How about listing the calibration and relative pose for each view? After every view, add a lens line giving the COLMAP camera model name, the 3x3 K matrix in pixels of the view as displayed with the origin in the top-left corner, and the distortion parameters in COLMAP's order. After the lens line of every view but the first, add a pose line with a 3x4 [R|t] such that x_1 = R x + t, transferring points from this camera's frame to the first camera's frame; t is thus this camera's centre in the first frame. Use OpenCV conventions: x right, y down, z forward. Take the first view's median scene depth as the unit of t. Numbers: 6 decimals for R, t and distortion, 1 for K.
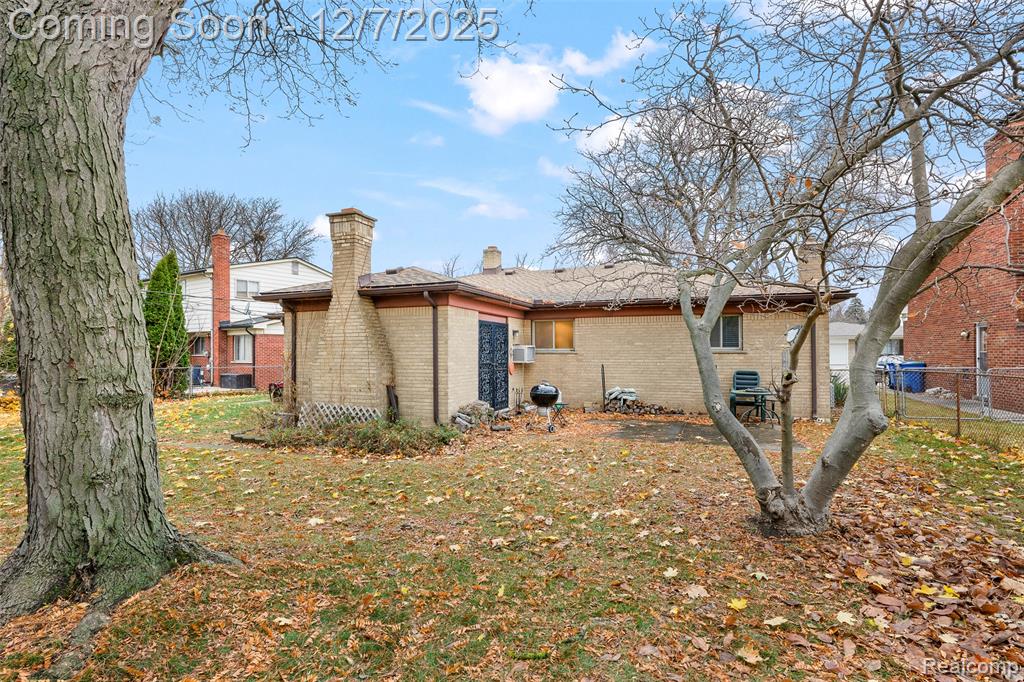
lens RADIAL K [[498.2, 0, 512.0], [0, 498.2, 341.0], [0, 0, 1]] dist [-0.000897, -0.000164]
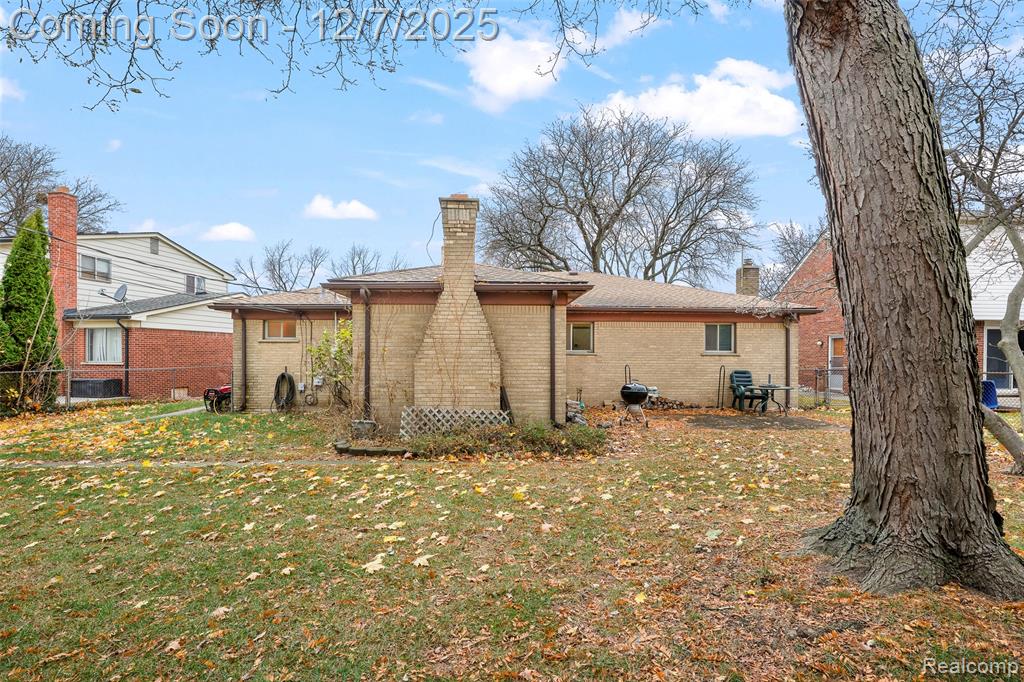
lens RADIAL K [[502.9, 0, 512.3], [0, 502.9, 354.3], [0, 0, 1]] dist [-0.001087, -0.000111]
pose [[0.924080, 0.008449, 0.382107, -0.491363], [-0.016327, 0.999716, 0.017379, 0.008615], [-0.381851, -0.022298, 0.923955, 0.084319]]
